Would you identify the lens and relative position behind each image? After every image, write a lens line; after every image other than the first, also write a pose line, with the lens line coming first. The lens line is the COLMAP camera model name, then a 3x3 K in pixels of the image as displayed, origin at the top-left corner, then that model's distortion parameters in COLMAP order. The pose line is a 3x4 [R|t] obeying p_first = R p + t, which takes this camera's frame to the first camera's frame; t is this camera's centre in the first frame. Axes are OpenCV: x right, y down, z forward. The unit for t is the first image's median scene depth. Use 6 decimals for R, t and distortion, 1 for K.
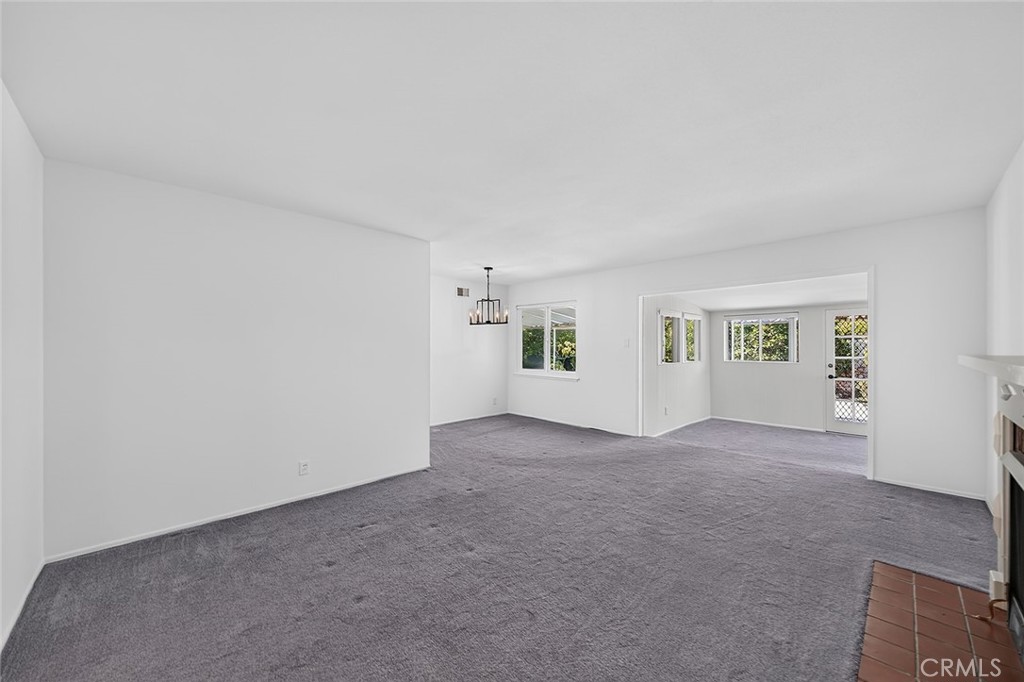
lens RADIAL K [[371.0, 0, 515.7], [0, 371.0, 348.8], [0, 0, 1]] dist [-0.000535, 0.000232]
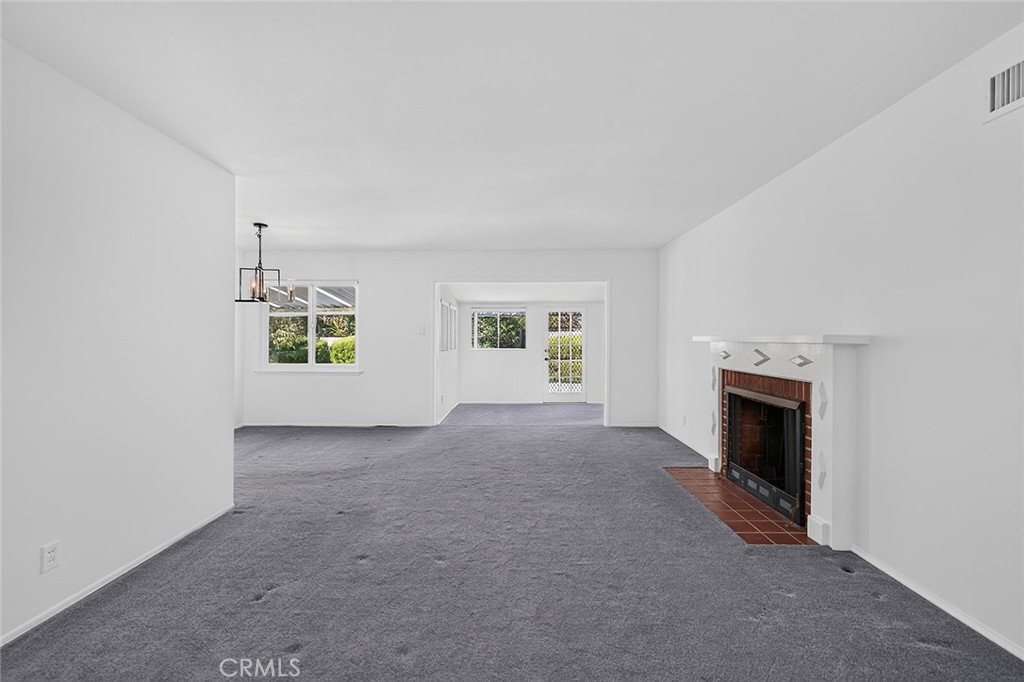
lens RADIAL K [[417.5, 0, 503.3], [0, 417.5, 333.7], [0, 0, 1]] dist [-0.014459, 0.000056]
pose [[0.710235, 0.009991, 0.703894, -0.308209], [0.004459, 0.999815, -0.018690, 0.014116], [-0.703951, 0.016413, 0.710059, 0.084535]]
